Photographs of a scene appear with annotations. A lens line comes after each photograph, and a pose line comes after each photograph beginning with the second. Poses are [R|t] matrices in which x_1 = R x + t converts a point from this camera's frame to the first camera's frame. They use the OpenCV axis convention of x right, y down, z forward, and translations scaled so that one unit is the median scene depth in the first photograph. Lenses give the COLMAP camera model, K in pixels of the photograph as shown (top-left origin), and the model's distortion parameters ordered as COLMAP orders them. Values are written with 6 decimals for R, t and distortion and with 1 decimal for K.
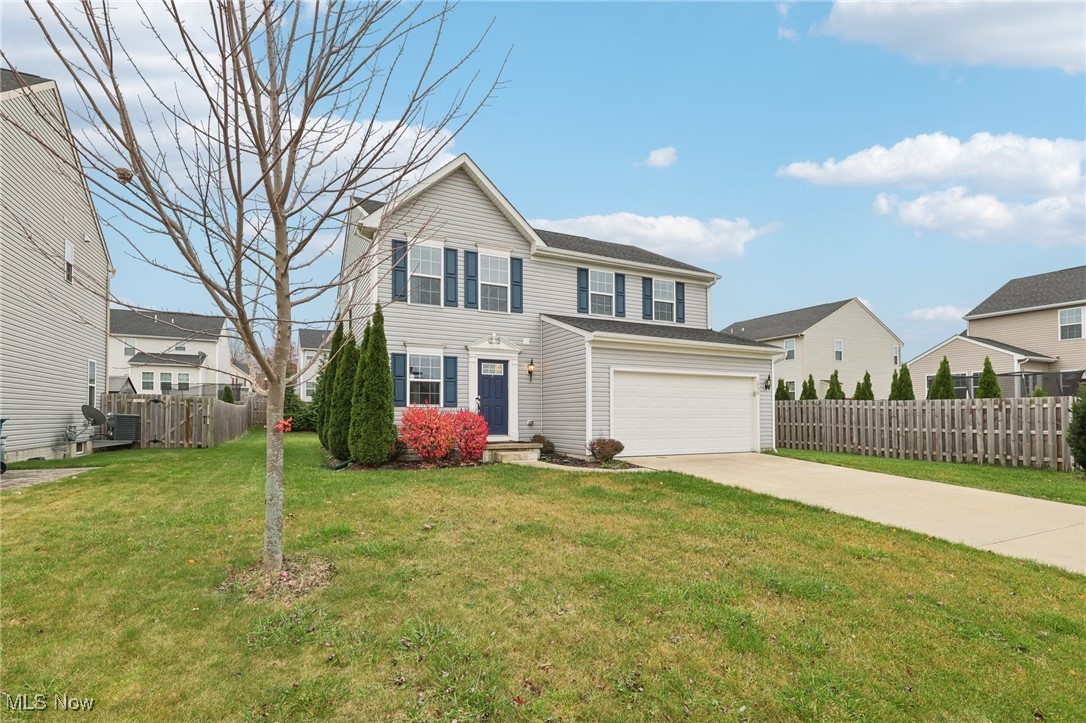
lens RADIAL K [[521.4, 0, 542.6], [0, 521.4, 412.4], [0, 0, 1]] dist [0.002191, 0.000177]
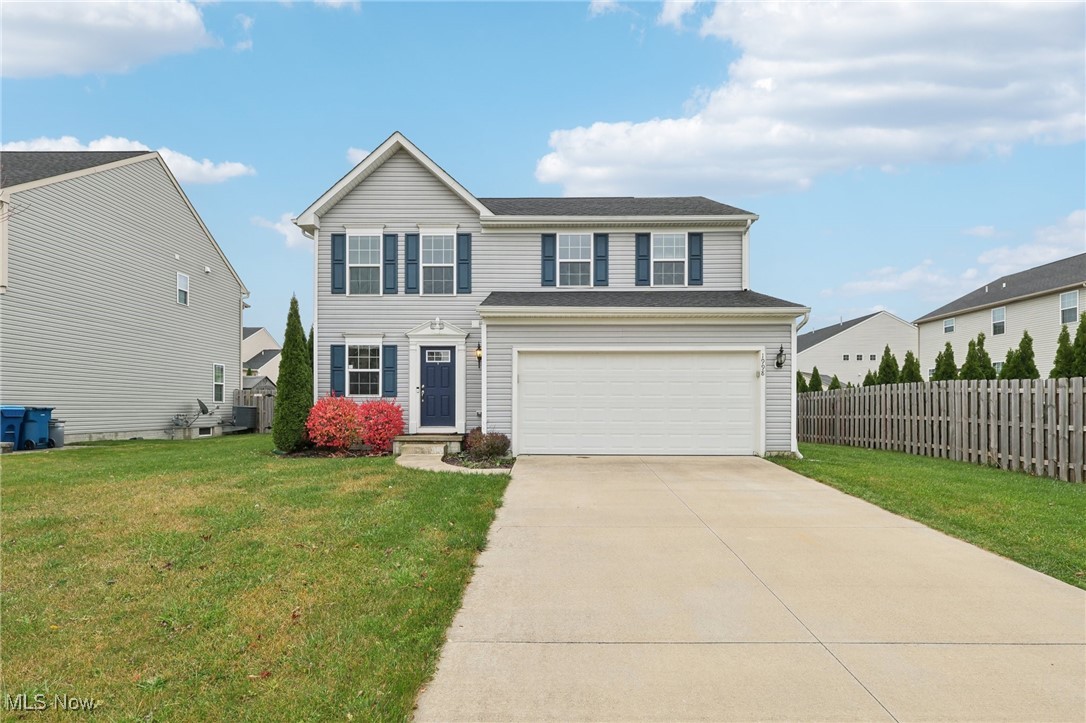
lens RADIAL K [[521.4, 0, 542.6], [0, 521.4, 412.4], [0, 0, 1]] dist [0.002191, 0.000177]
pose [[0.890844, 0.003089, -0.454300, 0.488331], [0.004283, 0.999875, 0.015198, 0.004477], [0.454290, -0.015485, 0.890719, 0.241758]]
